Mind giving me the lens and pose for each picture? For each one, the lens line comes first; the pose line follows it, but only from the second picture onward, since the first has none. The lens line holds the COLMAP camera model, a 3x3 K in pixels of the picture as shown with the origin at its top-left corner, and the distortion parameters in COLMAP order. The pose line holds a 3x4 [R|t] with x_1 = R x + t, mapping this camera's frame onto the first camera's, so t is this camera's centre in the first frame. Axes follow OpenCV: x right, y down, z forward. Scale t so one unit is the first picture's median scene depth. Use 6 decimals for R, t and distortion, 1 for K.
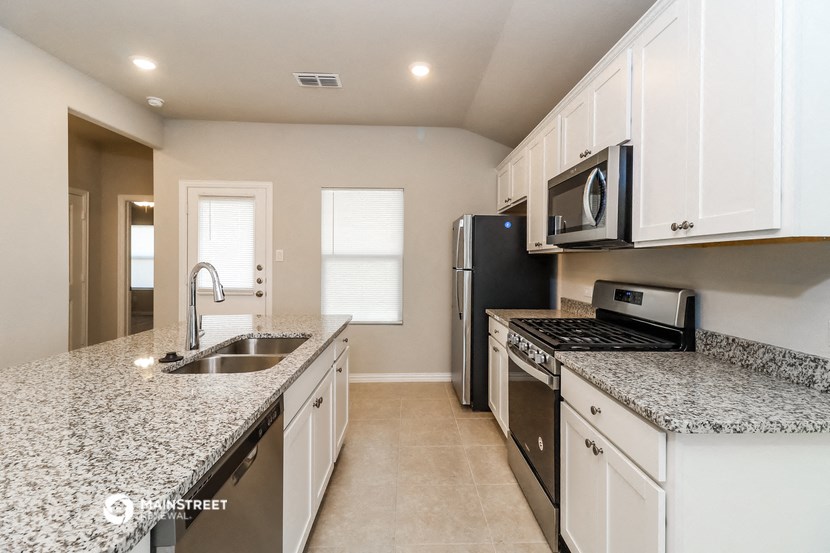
lens RADIAL K [[381.8, 0, 420.6], [0, 381.8, 266.9], [0, 0, 1]] dist [0.001490, 0.000255]
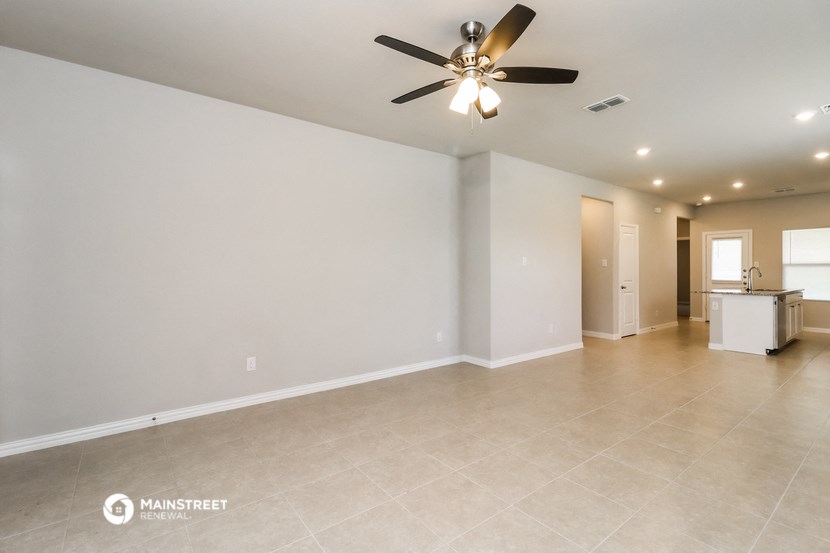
lens RADIAL K [[388.5, 0, 431.7], [0, 388.5, 265.7], [0, 0, 1]] dist [-0.002498, -0.015519]
pose [[0.589143, -0.007030, -0.807998, 0.318431], [-0.013923, 0.999725, -0.018850, 0.045641], [0.807909, 0.022355, 0.588883, -1.910732]]
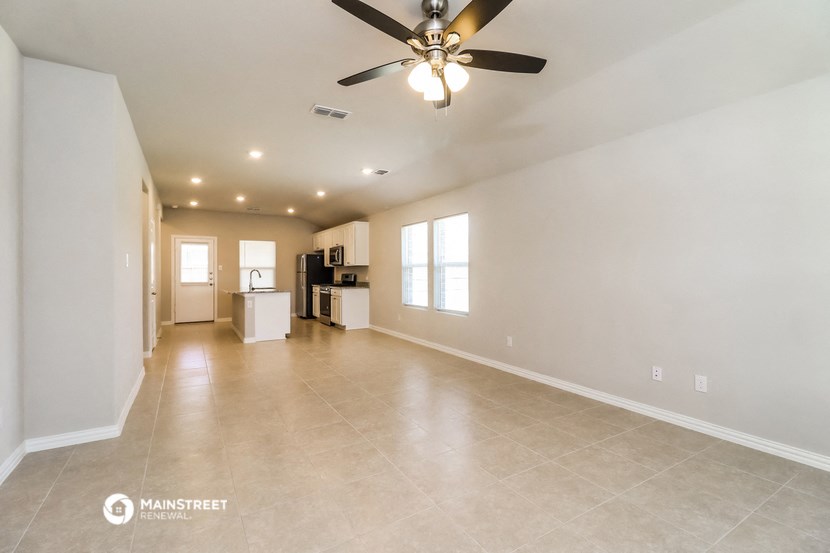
lens RADIAL K [[381.8, 0, 420.6], [0, 381.8, 266.9], [0, 0, 1]] dist [0.001490, 0.000255]
pose [[0.870707, -0.002909, 0.491794, -0.534248], [0.016490, 0.999593, -0.023283, 0.046742], [-0.491526, 0.028382, 0.870400, -1.968226]]
